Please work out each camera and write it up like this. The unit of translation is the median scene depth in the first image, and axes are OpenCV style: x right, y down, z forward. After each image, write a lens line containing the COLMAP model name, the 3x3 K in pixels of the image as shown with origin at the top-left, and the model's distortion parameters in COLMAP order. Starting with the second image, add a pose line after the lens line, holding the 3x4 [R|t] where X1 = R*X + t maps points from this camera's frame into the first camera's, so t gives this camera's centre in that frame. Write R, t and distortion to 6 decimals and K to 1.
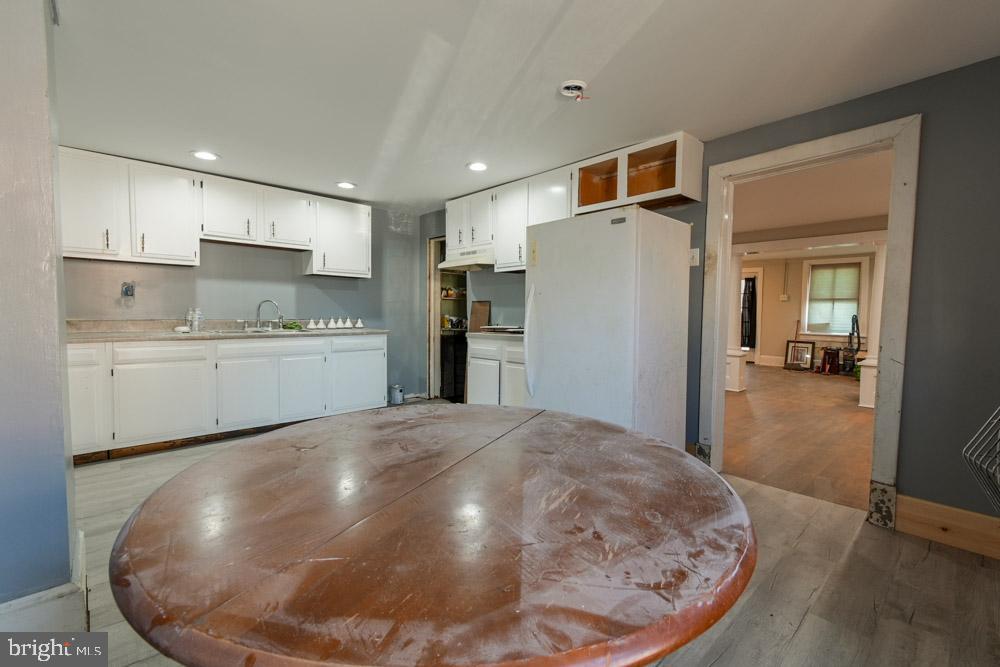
lens RADIAL K [[439.7, 0, 500.0], [0, 439.7, 333.5], [0, 0, 1]] dist [0.011017, 0.000130]
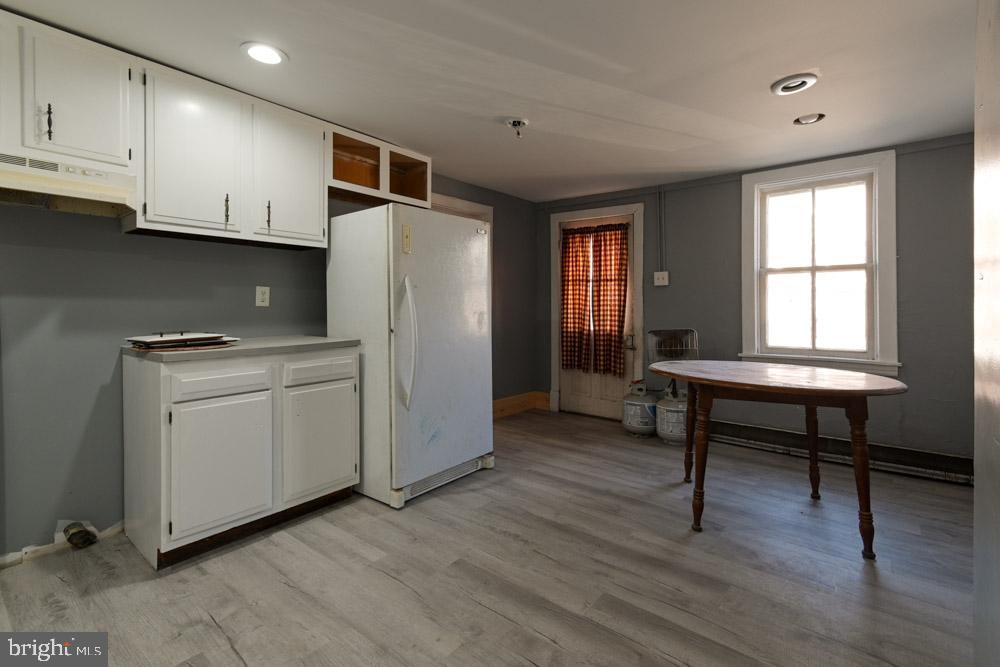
lens RADIAL K [[450.1, 0, 507.6], [0, 450.1, 306.4], [0, 0, 1]] dist [0.012211, -0.000302]
pose [[-0.147493, -0.009911, 0.989013, -0.519815], [0.043049, 0.998938, 0.016430, -0.037879], [-0.988126, 0.044999, -0.146910, 0.606680]]
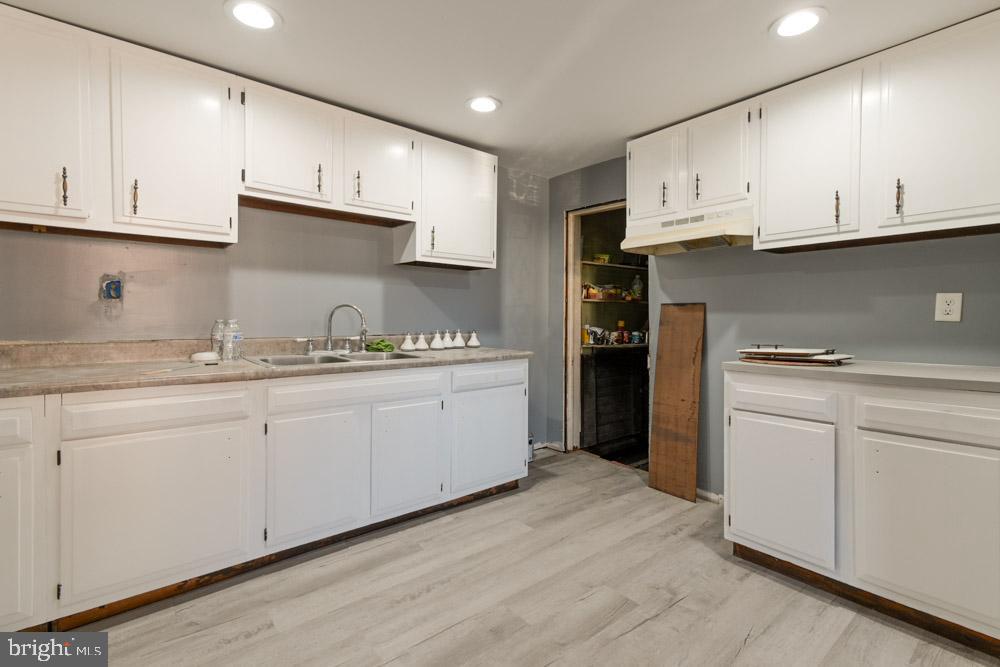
lens RADIAL K [[454.9, 0, 507.8], [0, 454.9, 324.3], [0, 0, 1]] dist [0.017175, 0.000186]
pose [[0.998769, -0.006090, -0.049223, -0.264929], [0.004472, 0.999448, -0.032918, -0.026083], [0.049397, 0.032658, 0.998245, 0.377454]]
